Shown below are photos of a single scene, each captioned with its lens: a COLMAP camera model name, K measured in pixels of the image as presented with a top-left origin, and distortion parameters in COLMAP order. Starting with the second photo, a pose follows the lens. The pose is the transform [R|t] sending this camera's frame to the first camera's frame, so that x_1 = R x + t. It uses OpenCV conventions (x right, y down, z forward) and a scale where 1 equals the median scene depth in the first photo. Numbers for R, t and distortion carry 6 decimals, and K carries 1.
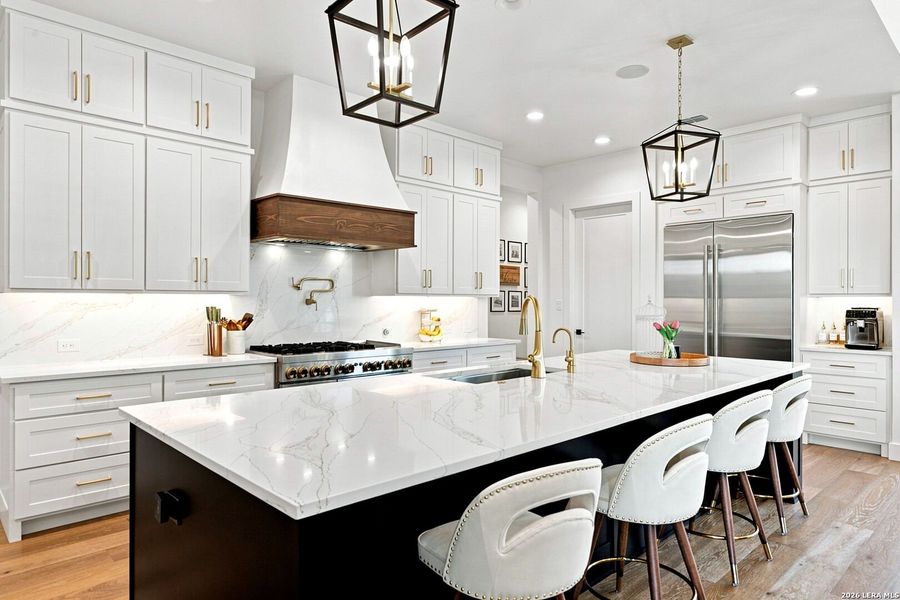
lens RADIAL K [[553.2, 0, 450.0], [0, 553.2, 300.0], [0, 0, 1]] dist [-0.003069, -0.000685]
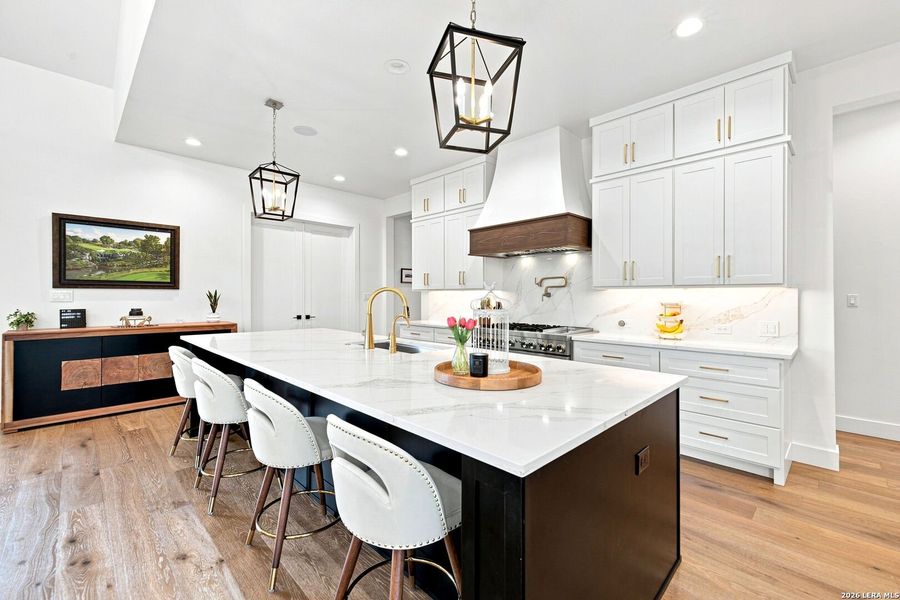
lens RADIAL K [[384.4, 0, 450.0], [0, 384.4, 300.0], [0, 0, 1]] dist [0.000527, 0.000041]
pose [[0.033324, 0.013254, -0.999357, 0.677803], [0.008427, 0.999873, 0.013542, 0.001110], [0.999409, -0.008873, 0.033208, 0.728914]]
